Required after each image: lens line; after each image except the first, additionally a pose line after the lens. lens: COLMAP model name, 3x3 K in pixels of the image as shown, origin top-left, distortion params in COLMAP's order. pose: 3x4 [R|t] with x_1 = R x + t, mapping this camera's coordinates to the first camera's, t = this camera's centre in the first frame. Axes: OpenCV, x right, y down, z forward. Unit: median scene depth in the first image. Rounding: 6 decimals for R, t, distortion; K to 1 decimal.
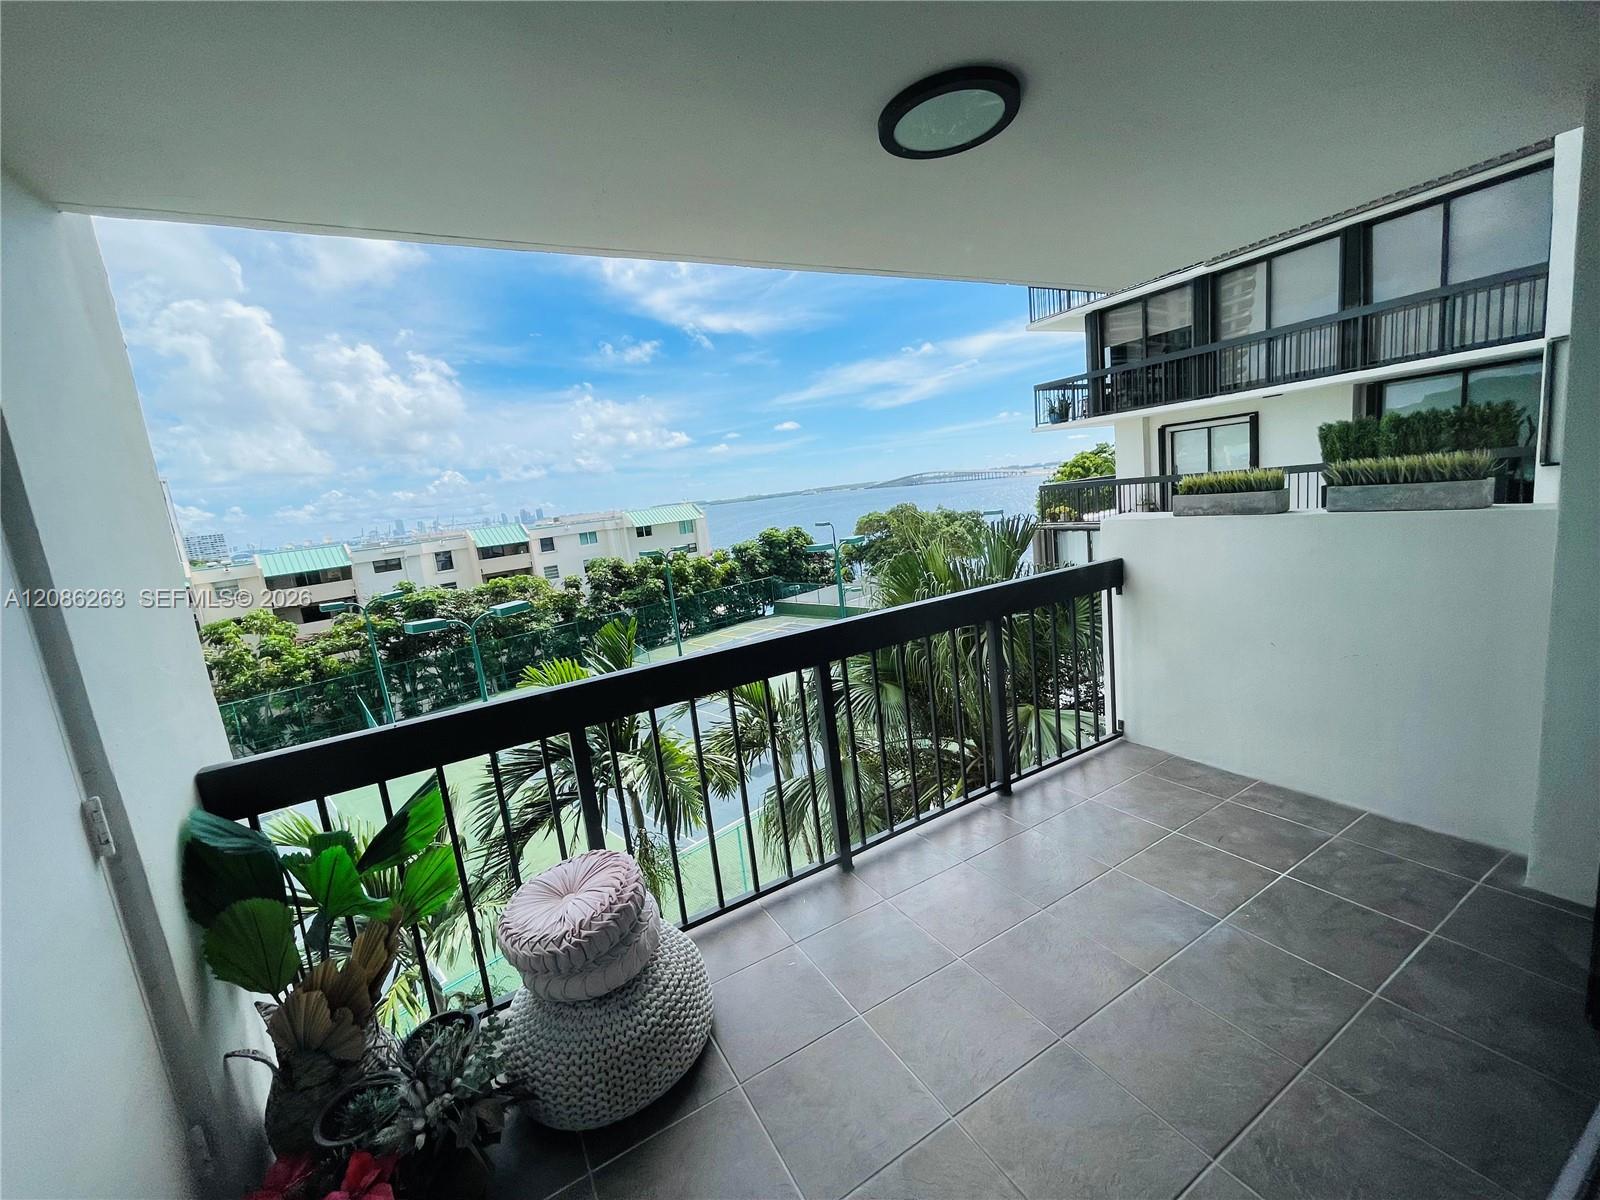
lens RADIAL K [[647.7, 0, 796.8], [0, 647.7, 603.2], [0, 0, 1]] dist [0.000140, -0.000522]
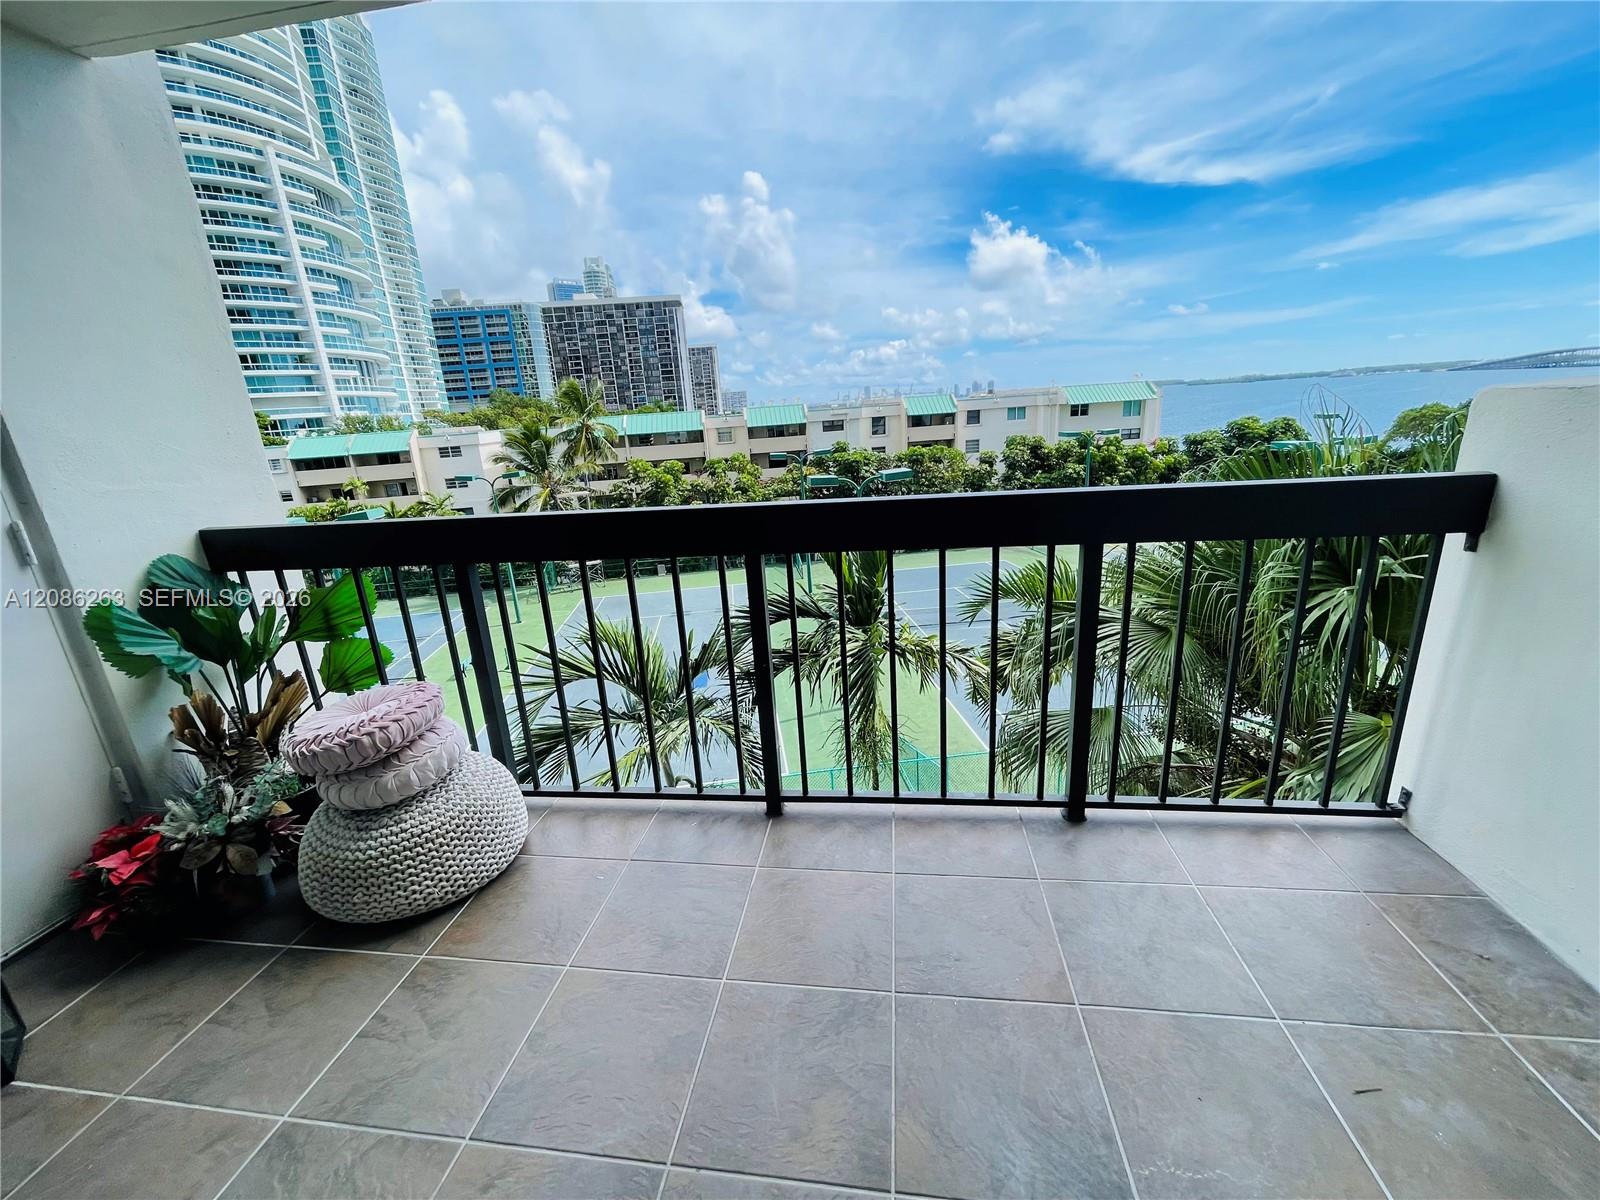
lens RADIAL K [[647.7, 0, 794.7], [0, 647.7, 601.0], [0, 0, 1]] dist [0.000140, -0.000522]
pose [[0.790475, 0.233824, -0.566106, 0.084844], [-0.128677, 0.967033, 0.219747, -0.004013], [0.598825, -0.100860, 0.794503, 0.070276]]
